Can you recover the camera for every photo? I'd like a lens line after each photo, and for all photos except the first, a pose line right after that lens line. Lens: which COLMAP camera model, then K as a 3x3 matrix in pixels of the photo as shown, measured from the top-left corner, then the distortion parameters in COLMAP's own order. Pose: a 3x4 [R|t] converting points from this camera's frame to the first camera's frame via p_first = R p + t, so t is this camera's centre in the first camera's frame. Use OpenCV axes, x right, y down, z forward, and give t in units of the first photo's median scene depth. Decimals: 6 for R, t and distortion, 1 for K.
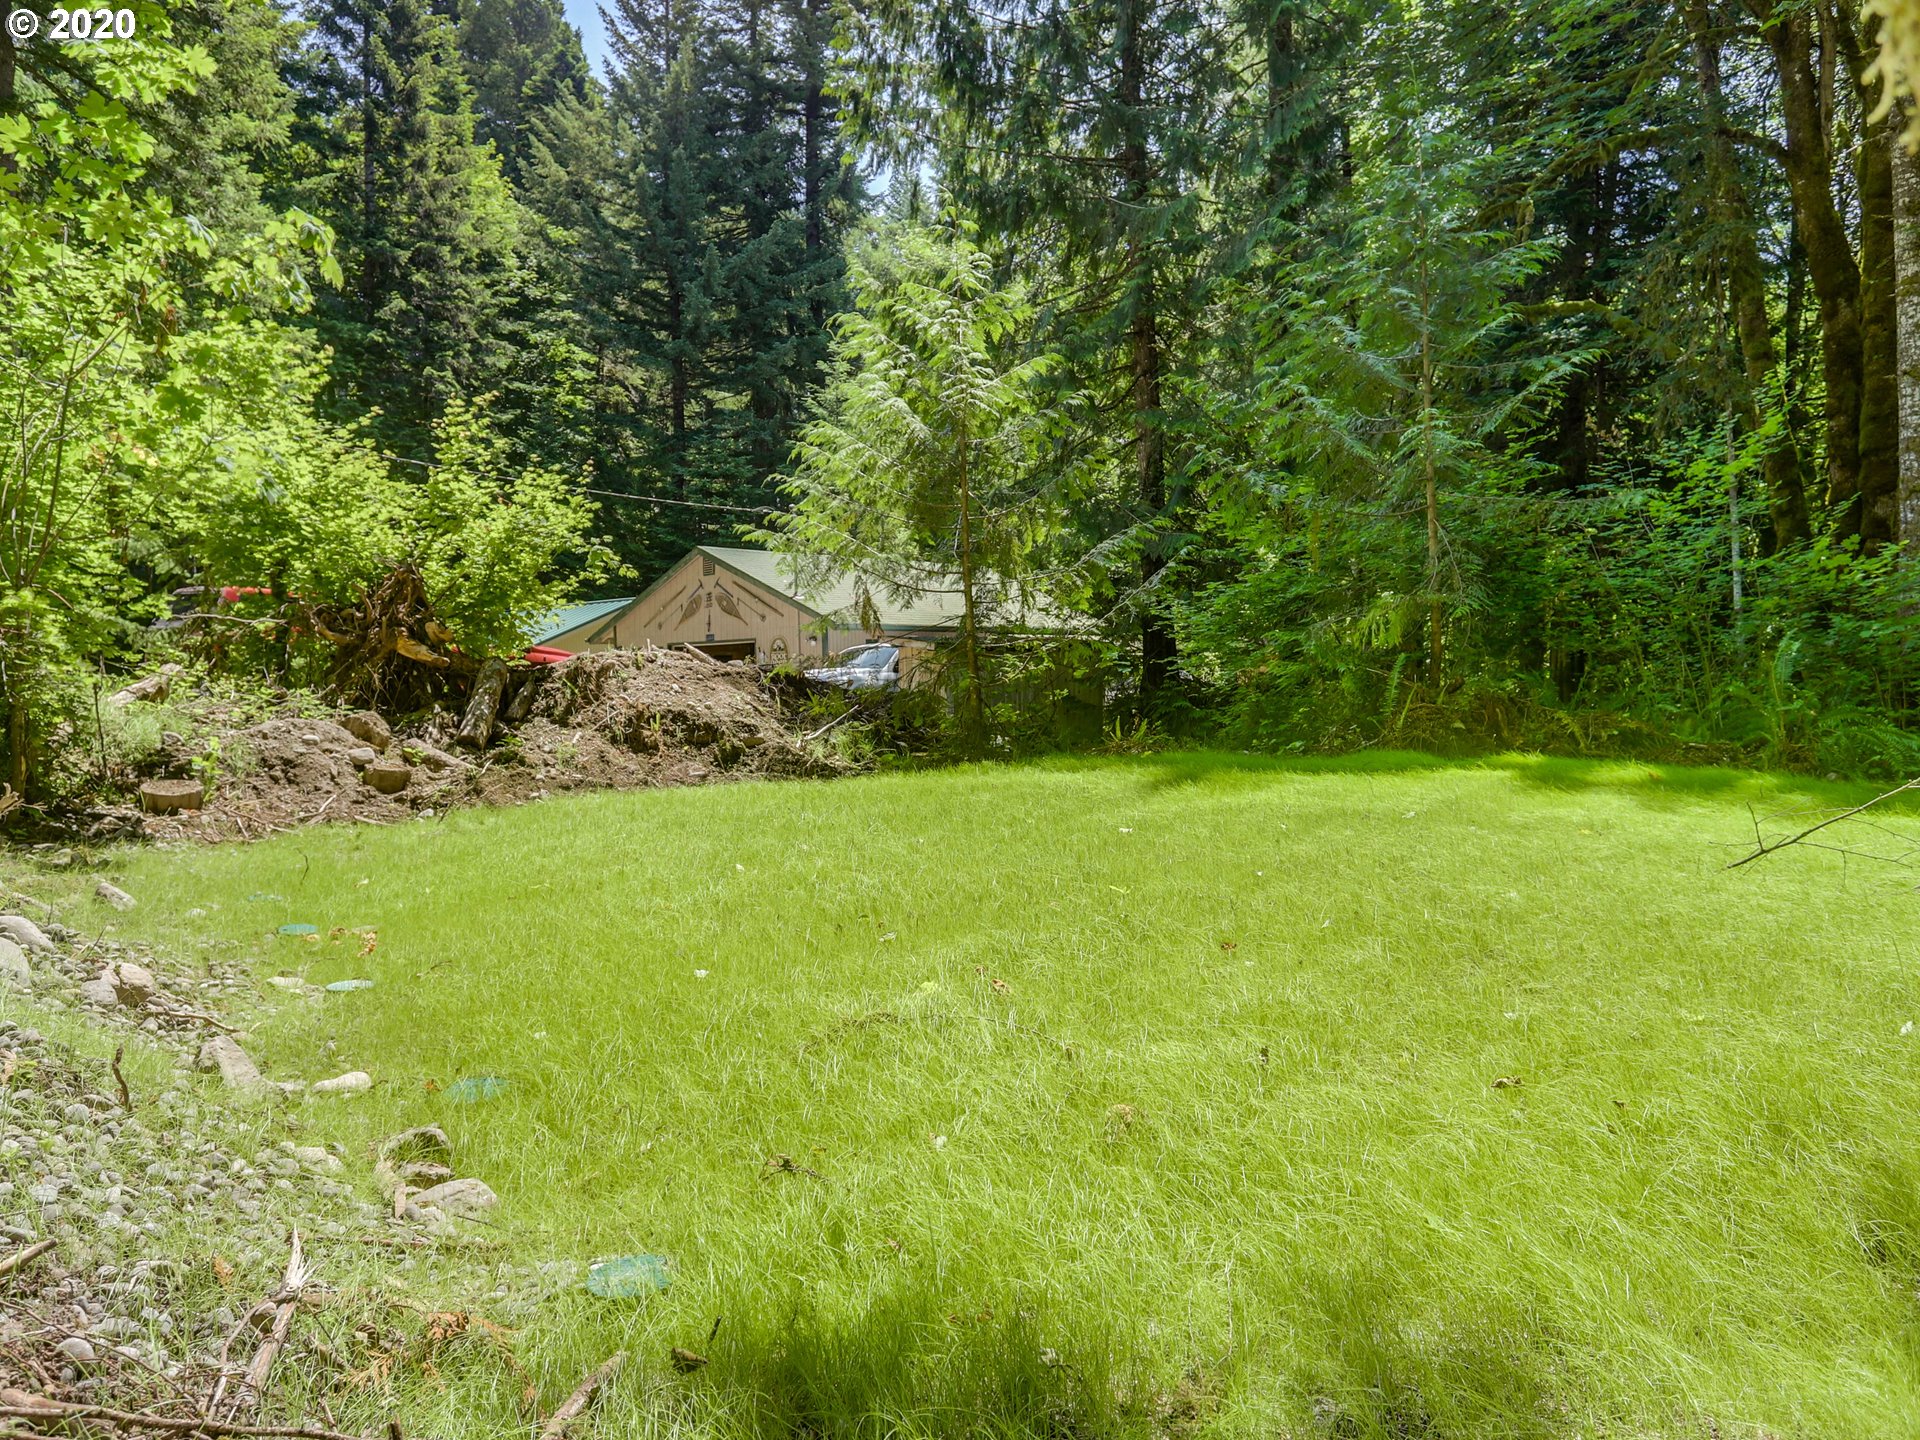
lens RADIAL K [[1524.8, 0, 960.0], [0, 1524.8, 720.0], [0, 0, 1]] dist [-0.004986, -0.002306]
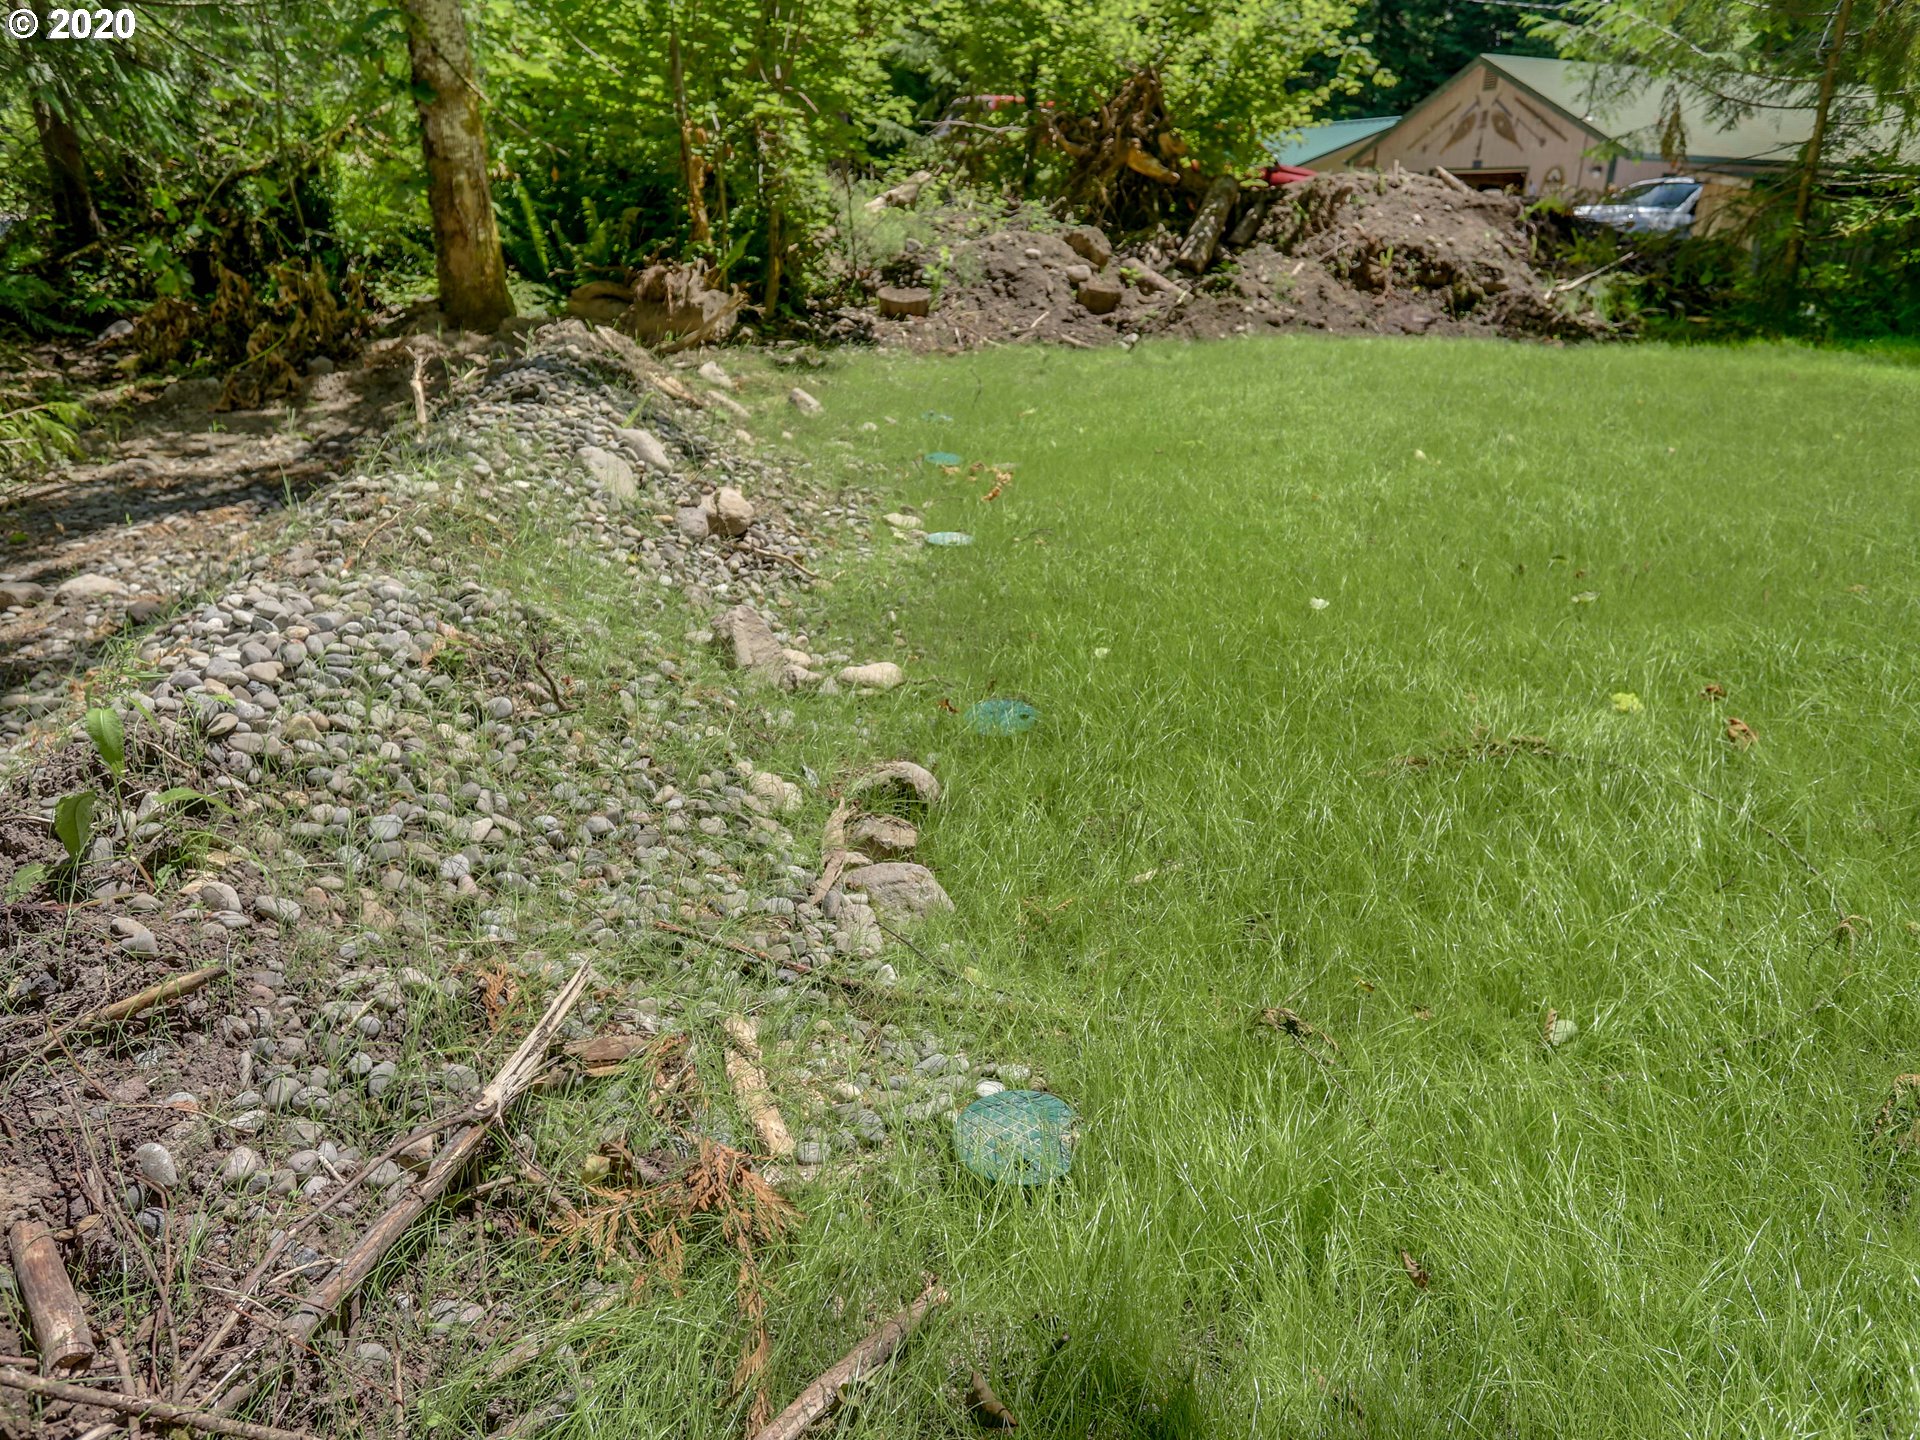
lens RADIAL K [[1121.4, 0, 1020.2], [0, 1121.4, 662.9], [0, 0, 1]] dist [-0.073292, 0.044447]
pose [[0.846452, 0.236927, -0.476849, -0.011318], [-0.050347, 0.927150, 0.371292, -0.008044], [0.530080, -0.290273, 0.796716, 0.287122]]
